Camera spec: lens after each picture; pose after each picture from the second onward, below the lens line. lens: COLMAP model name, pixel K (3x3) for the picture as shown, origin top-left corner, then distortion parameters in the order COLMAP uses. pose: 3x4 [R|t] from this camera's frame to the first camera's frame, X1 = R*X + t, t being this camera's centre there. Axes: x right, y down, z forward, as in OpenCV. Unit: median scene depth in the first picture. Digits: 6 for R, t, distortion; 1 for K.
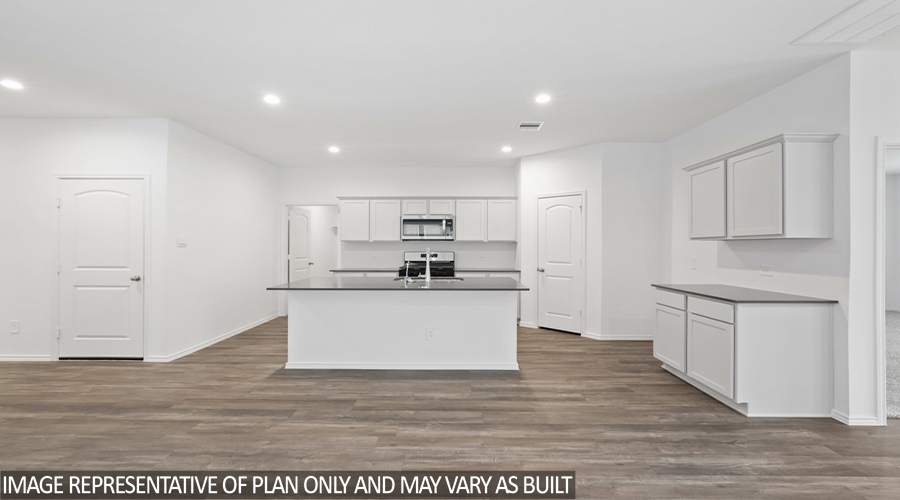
lens RADIAL K [[407.6, 0, 450.7], [0, 407.6, 247.3], [0, 0, 1]] dist [0.017595, -0.000050]
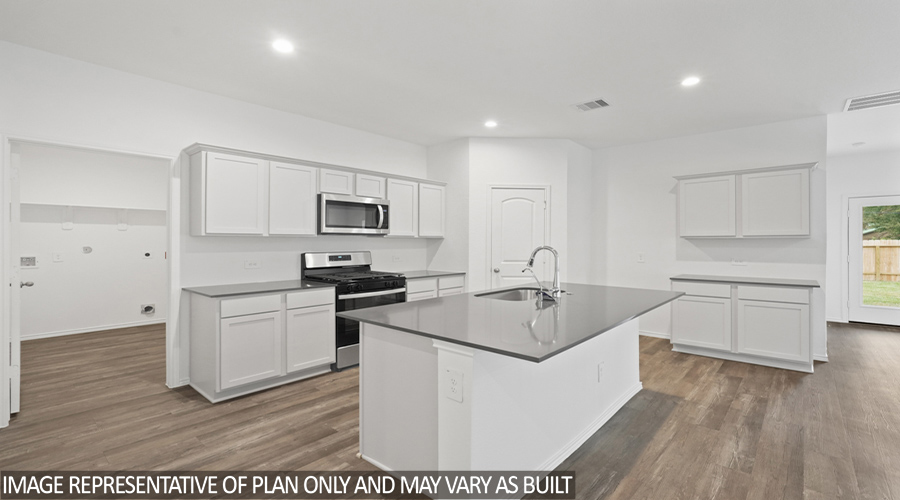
lens RADIAL K [[399.7, 0, 451.0], [0, 399.7, 245.1], [0, 0, 1]] dist [-0.000764, 0.000556]
pose [[0.652543, -0.007084, 0.757718, -0.781185], [0.002614, 0.999971, 0.007098, -0.008067], [-0.757747, -0.002651, 0.652543, 0.811819]]
